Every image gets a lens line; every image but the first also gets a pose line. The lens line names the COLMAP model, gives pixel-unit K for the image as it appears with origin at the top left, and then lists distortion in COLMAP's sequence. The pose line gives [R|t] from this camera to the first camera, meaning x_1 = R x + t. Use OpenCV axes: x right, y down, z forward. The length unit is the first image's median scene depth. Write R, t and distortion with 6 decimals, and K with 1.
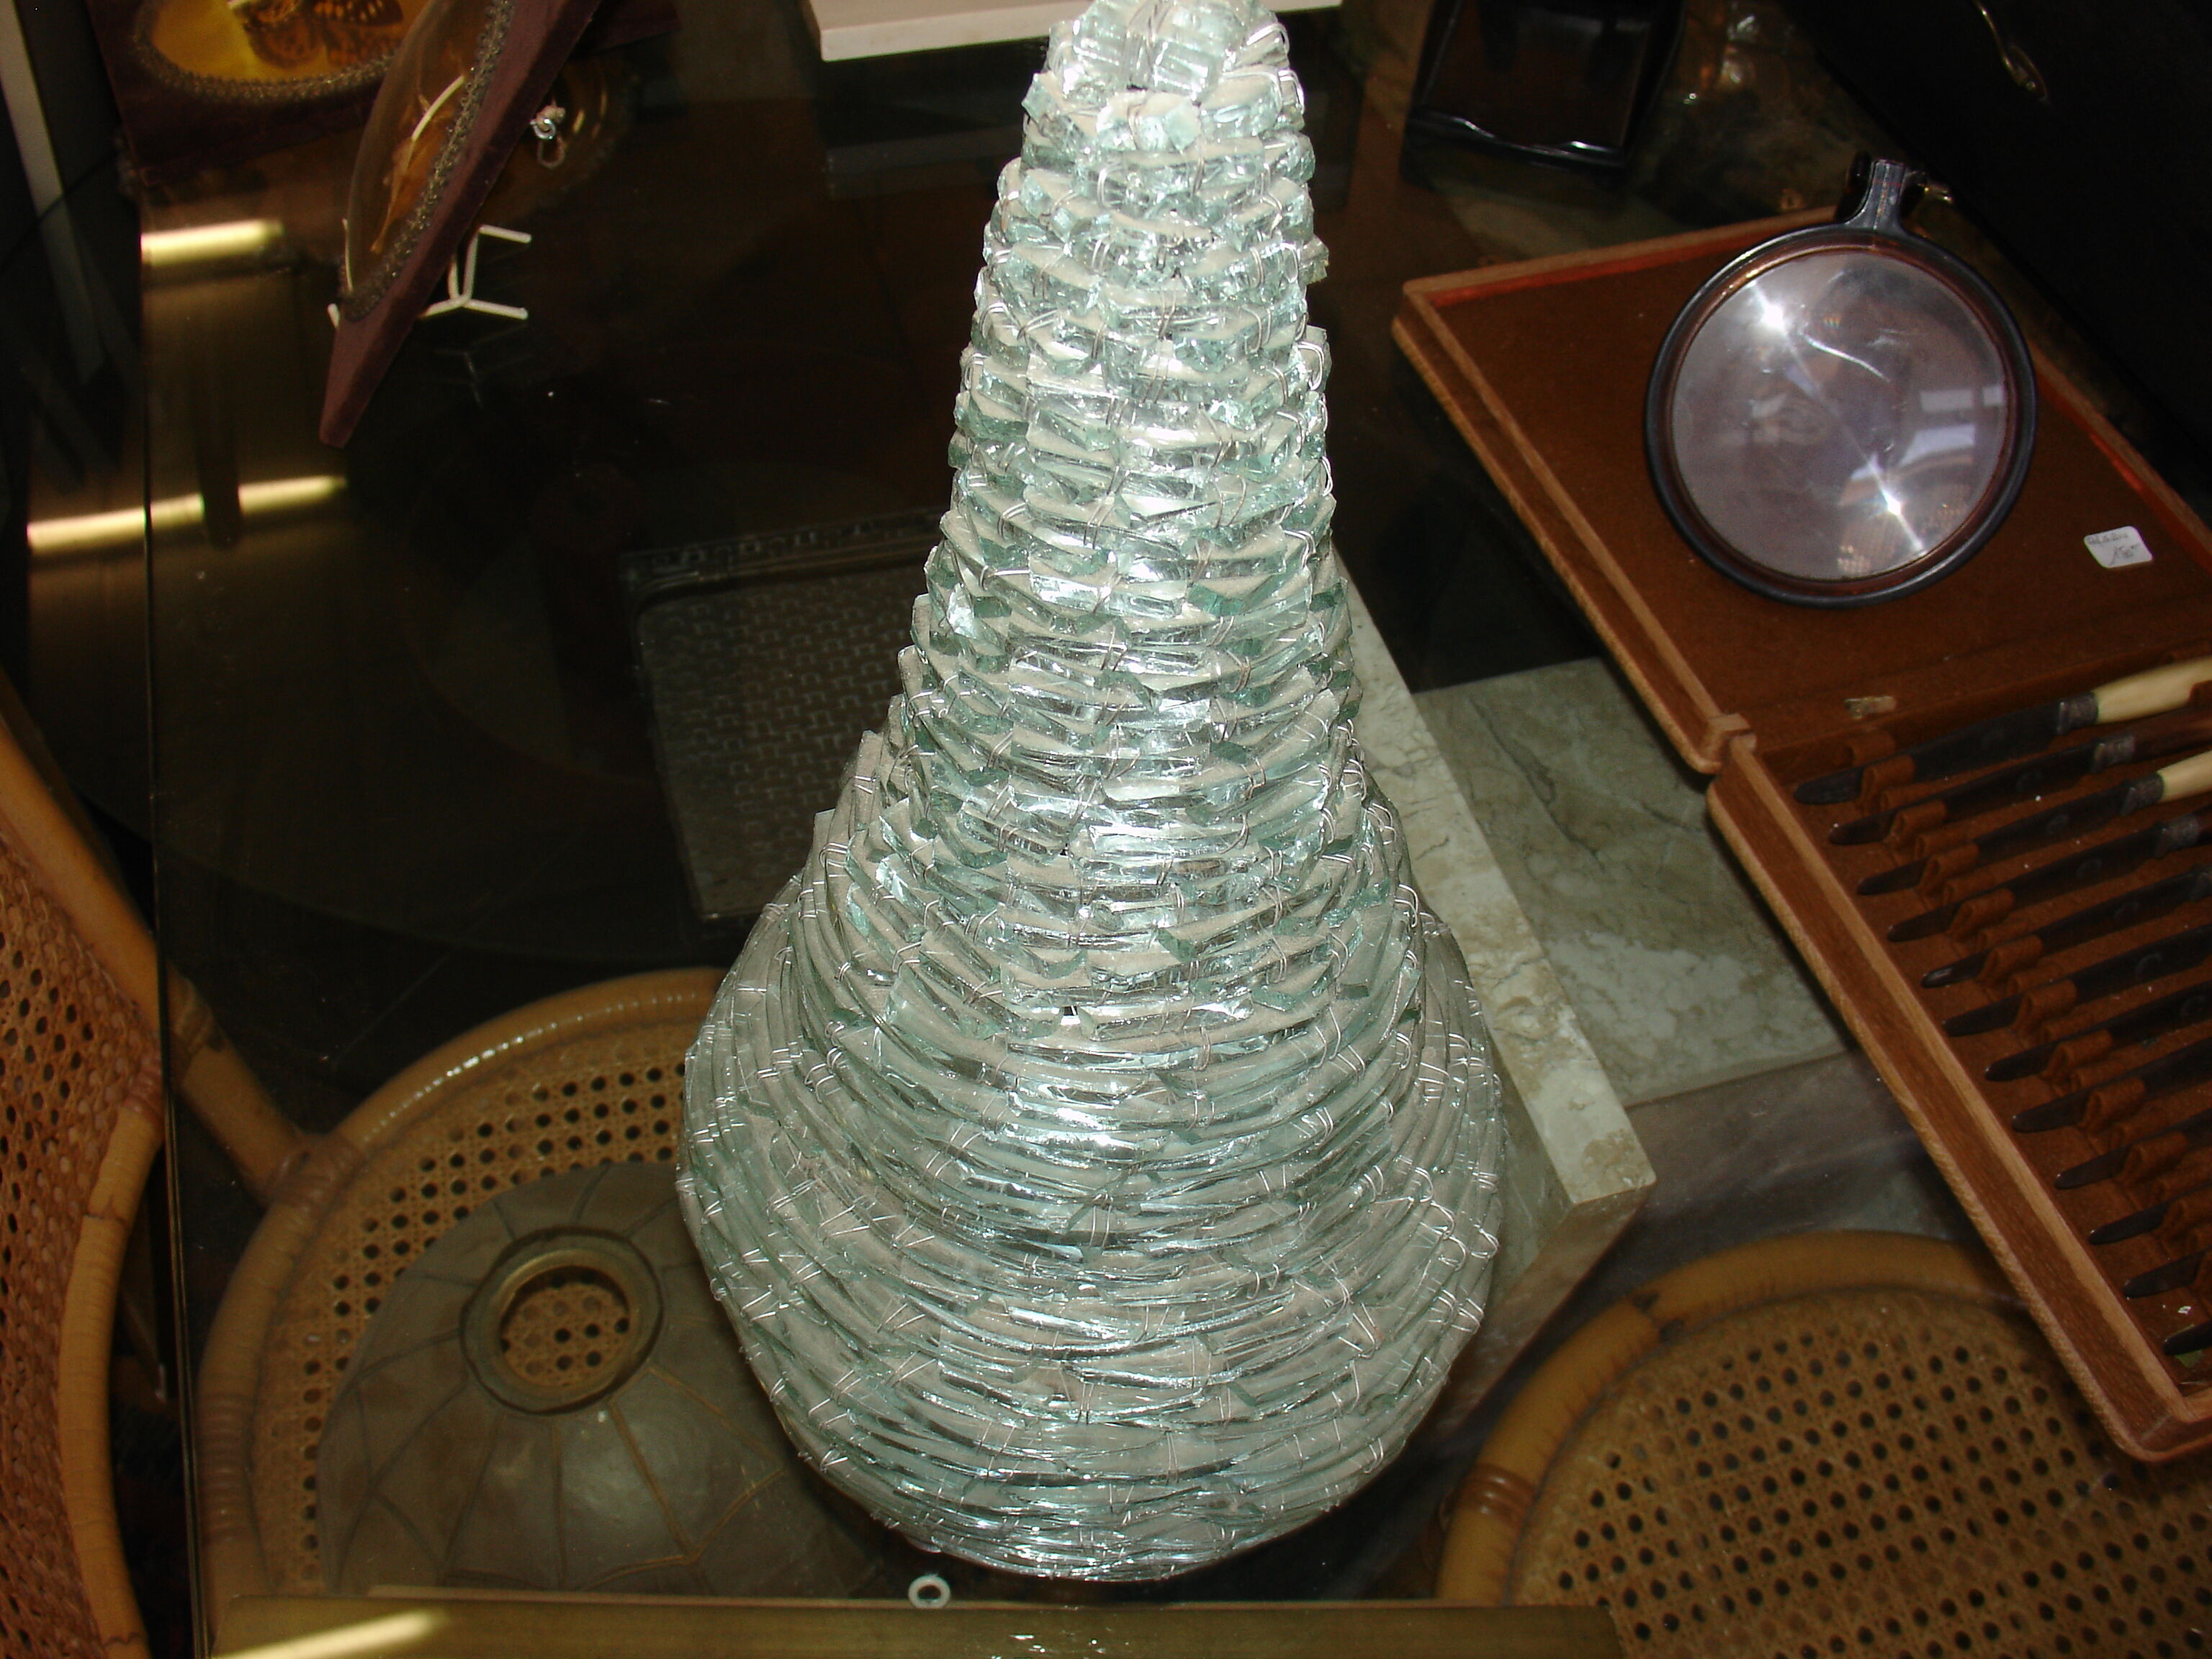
lens RADIAL K [[2065.4, 0, 1106.0], [0, 2065.4, 829.5], [0, 0, 1]] dist [-0.175486, 0.001870]
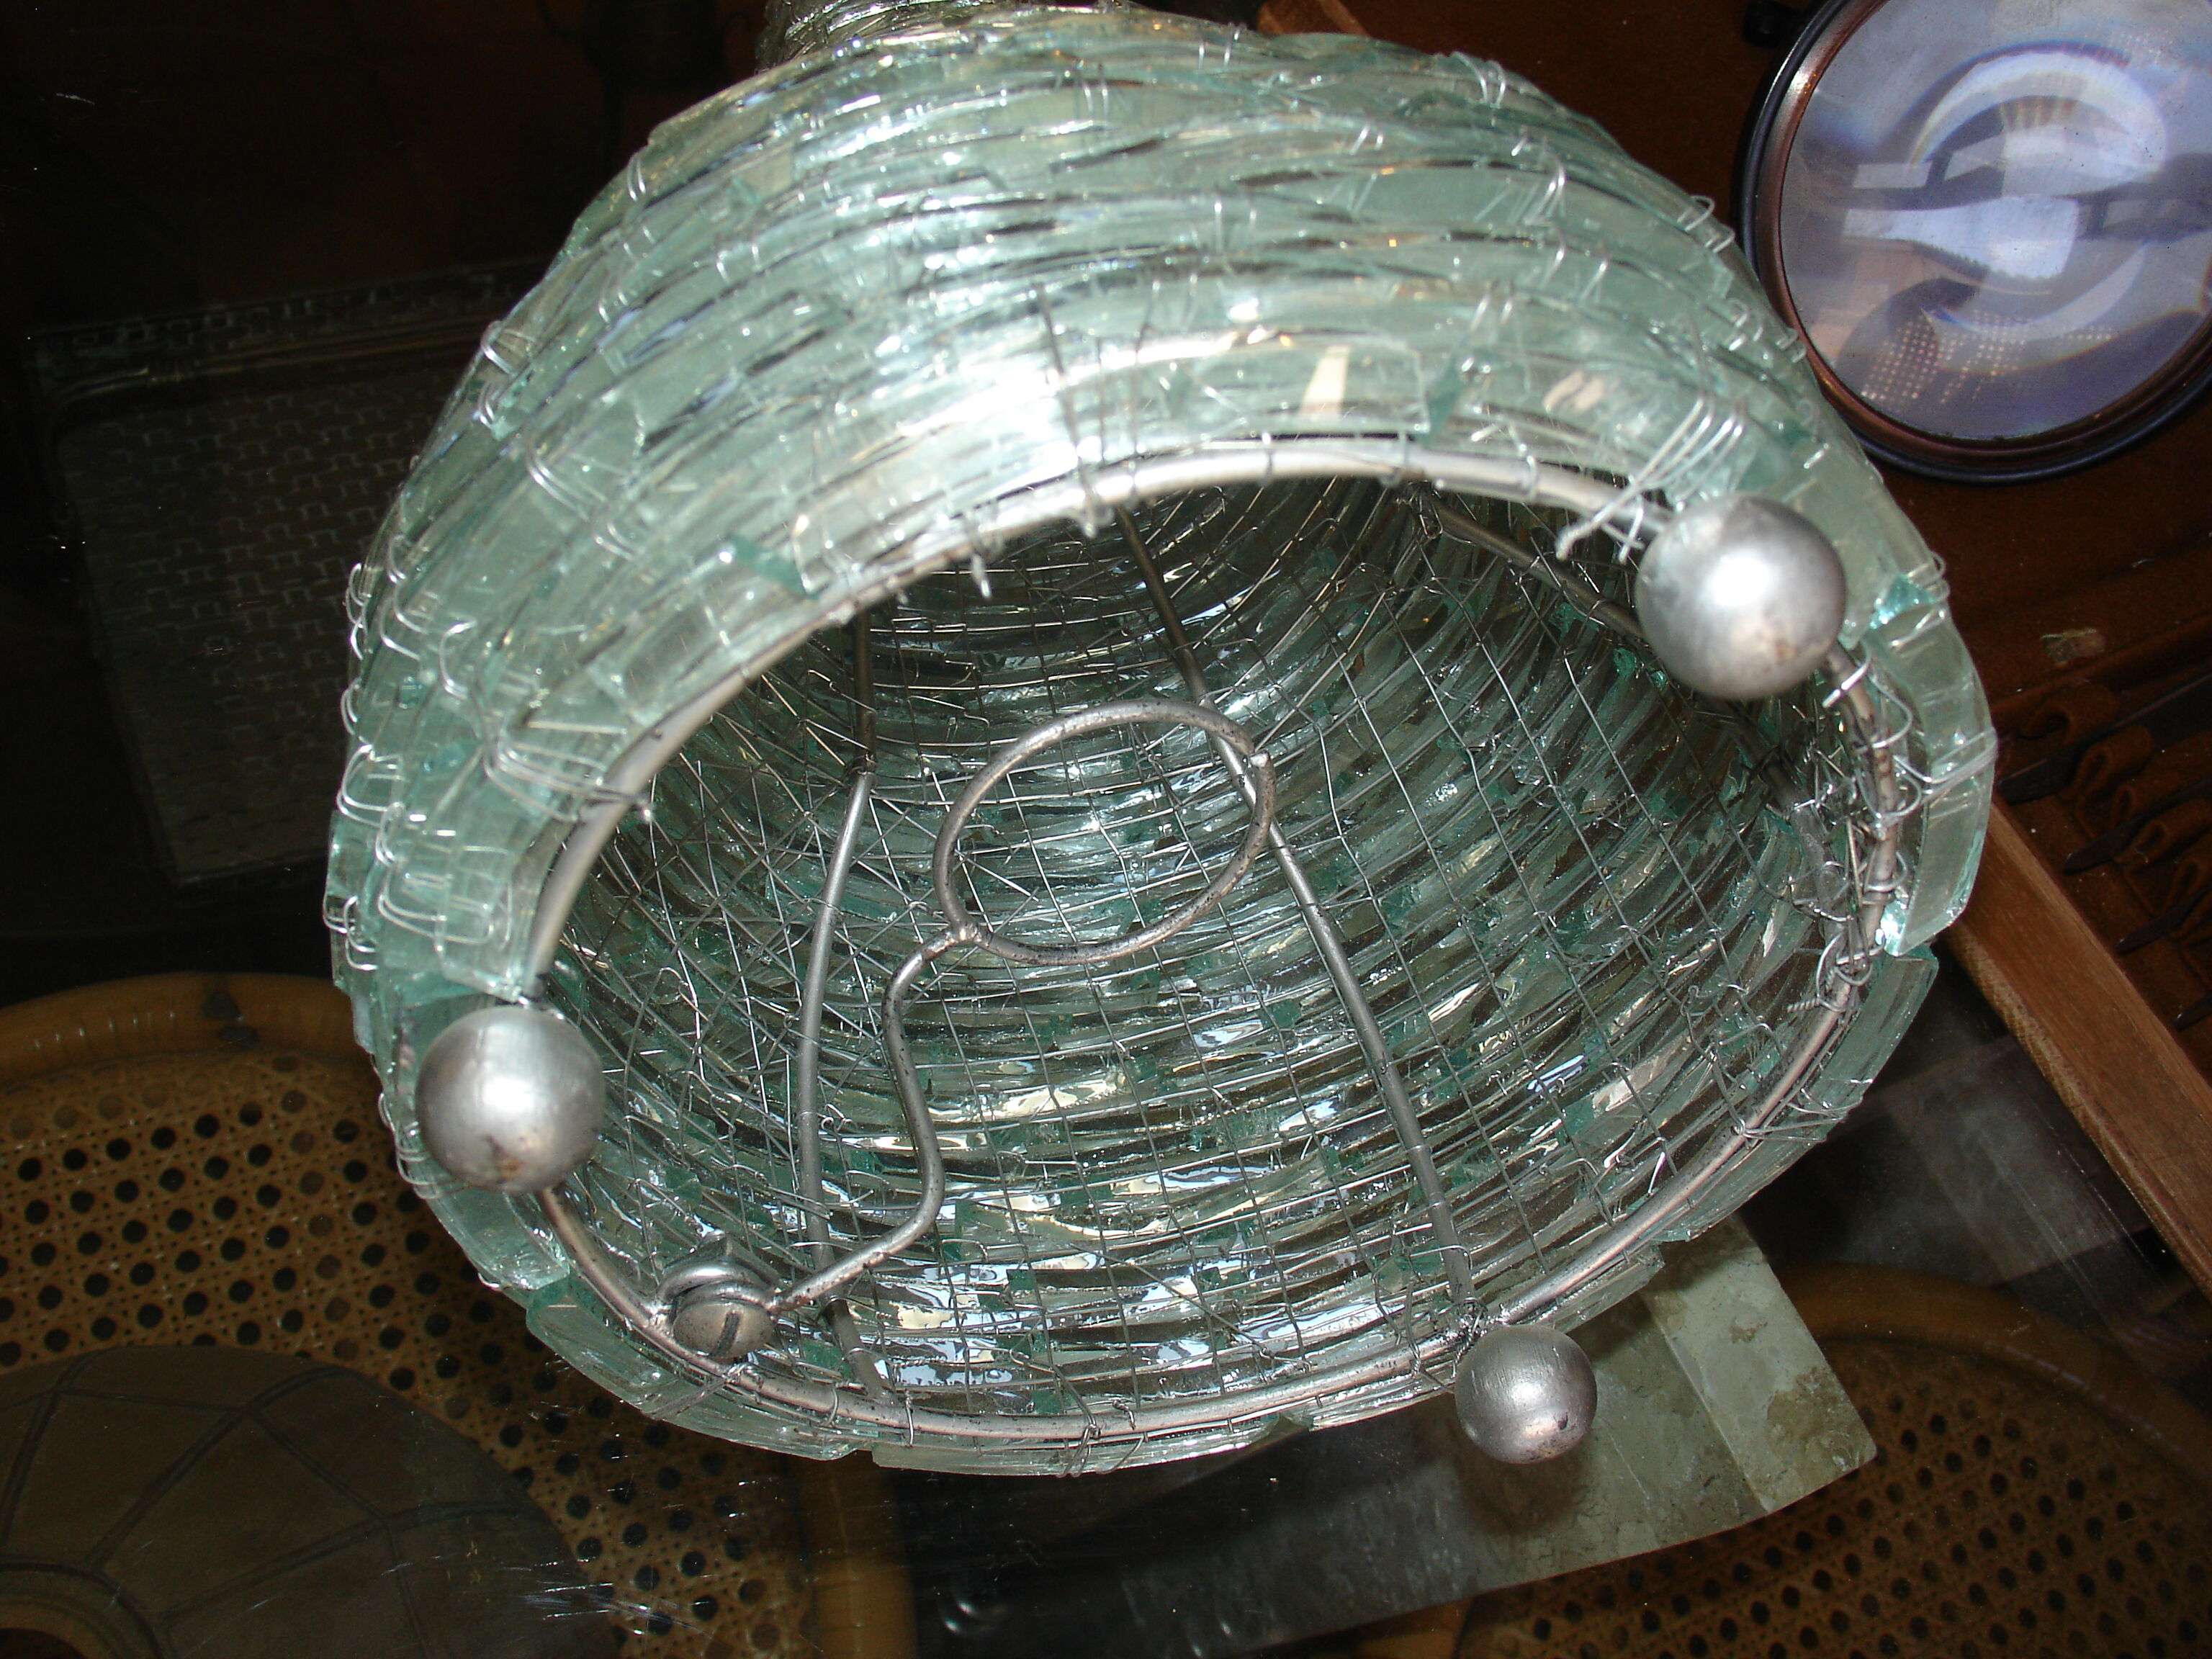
lens RADIAL K [[2143.8, 0, 1090.4], [0, 2143.8, 815.4], [0, 0, 1]] dist [-0.226037, 0.237947]
pose [[0.972859, -0.030162, 0.229423, -0.066224], [0.005012, 0.993982, 0.109424, -0.059339], [-0.231343, -0.105305, 0.967156, 0.304452]]
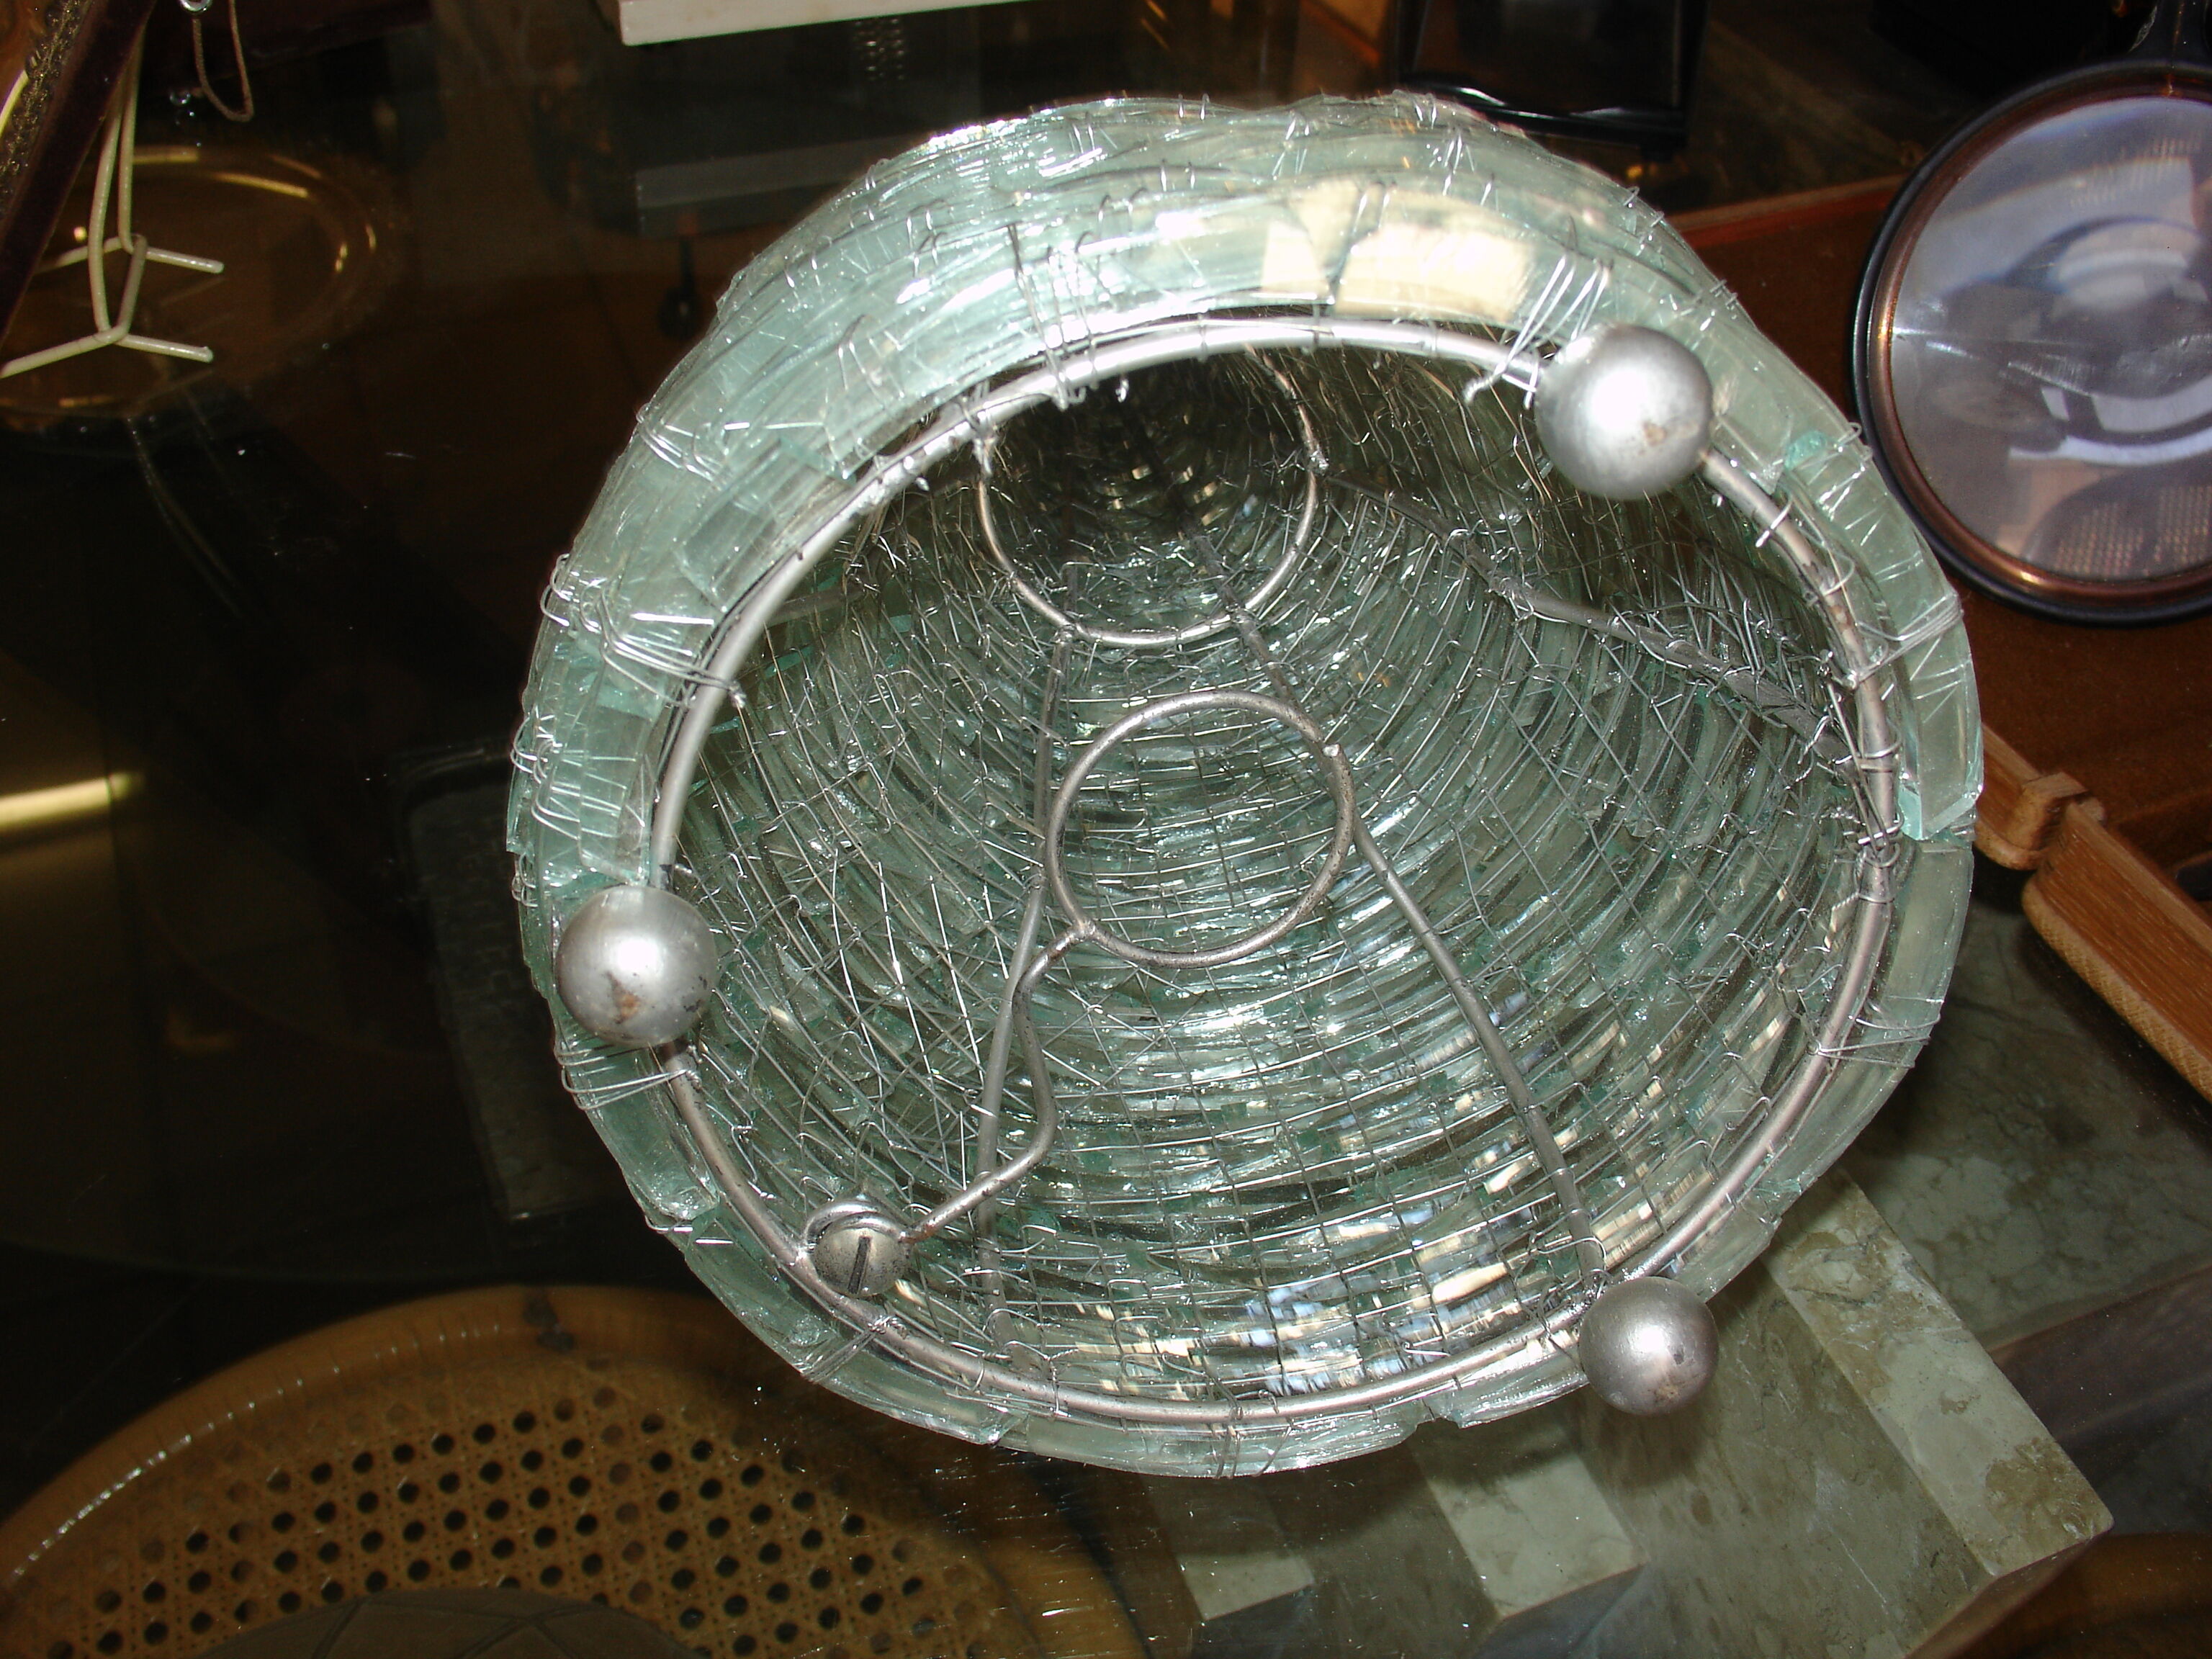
lens RADIAL K [[2143.8, 0, 1090.4], [0, 2143.8, 815.4], [0, 0, 1]] dist [-0.226037, 0.237947]
pose [[0.996097, -0.059615, 0.065090, -0.034115], [0.068064, 0.988310, -0.136422, 0.019546], [-0.056196, 0.140319, 0.988510, 0.261957]]
